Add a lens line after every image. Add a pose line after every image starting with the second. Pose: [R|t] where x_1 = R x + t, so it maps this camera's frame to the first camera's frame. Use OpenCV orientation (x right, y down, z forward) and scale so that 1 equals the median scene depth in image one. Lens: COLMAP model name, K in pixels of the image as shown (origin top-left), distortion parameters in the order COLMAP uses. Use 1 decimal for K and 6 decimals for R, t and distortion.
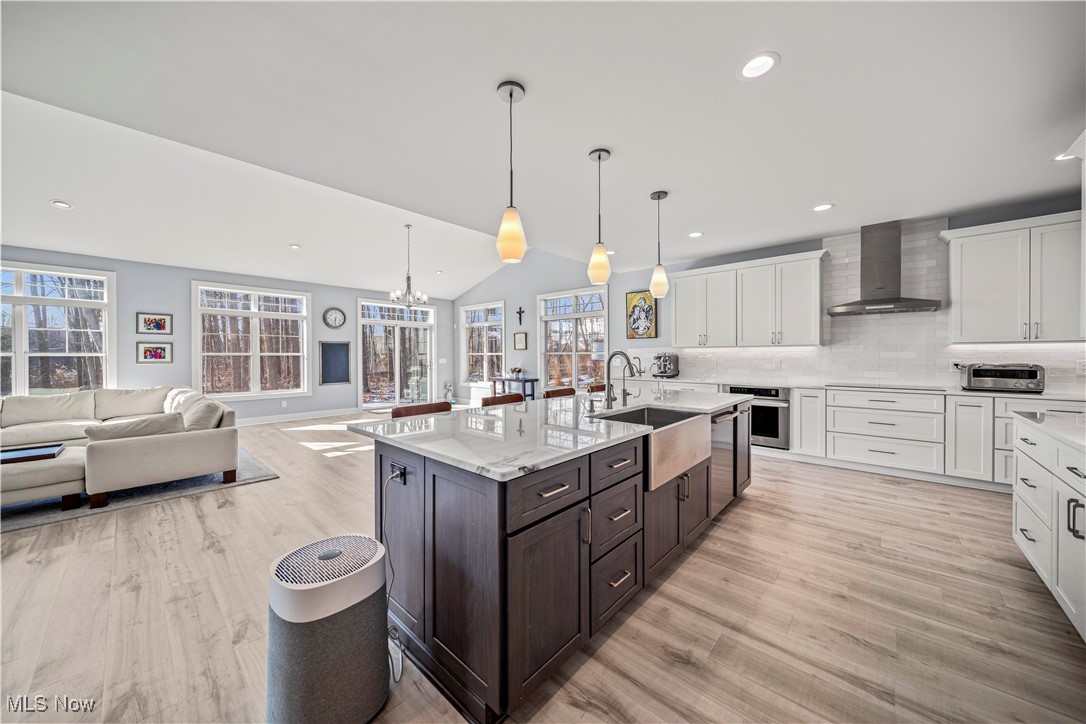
lens RADIAL K [[379.5, 0, 544.6], [0, 379.5, 362.0], [0, 0, 1]] dist [-0.000374, 0.000003]
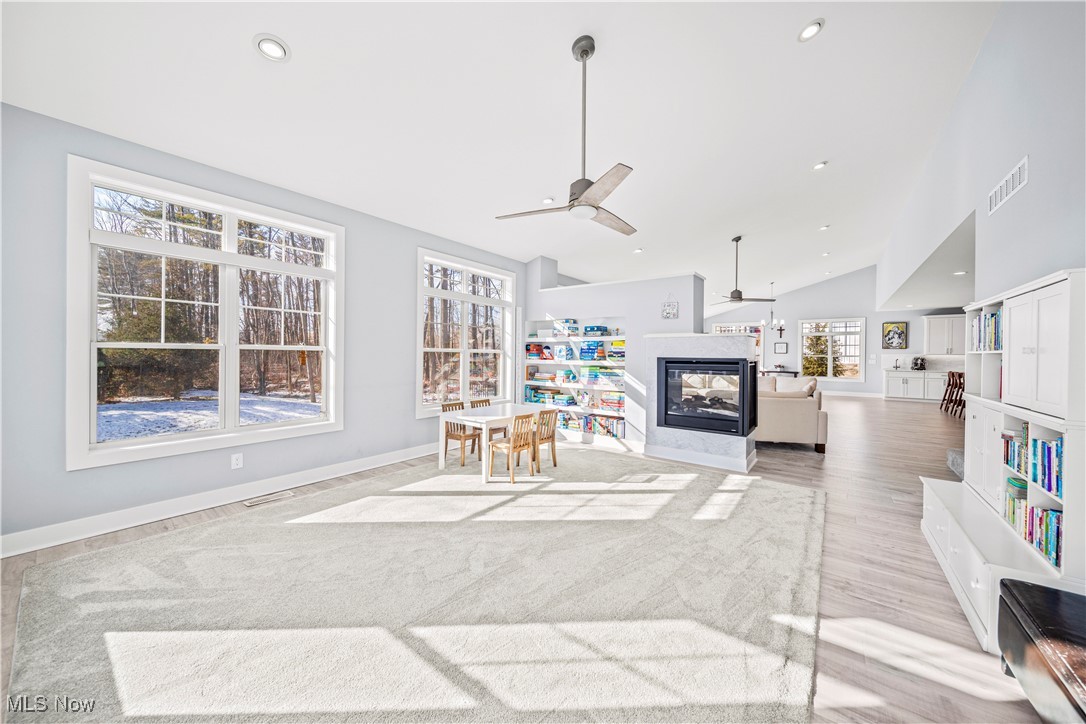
lens RADIAL K [[379.5, 0, 543.4], [0, 379.5, 358.1], [0, 0, 1]] dist [-0.000374, 0.000003]
pose [[0.661428, -0.002468, 0.750005, -0.862552], [-0.000086, 0.999994, 0.003367, -0.008430], [-0.750009, -0.002292, 0.661424, 0.406773]]
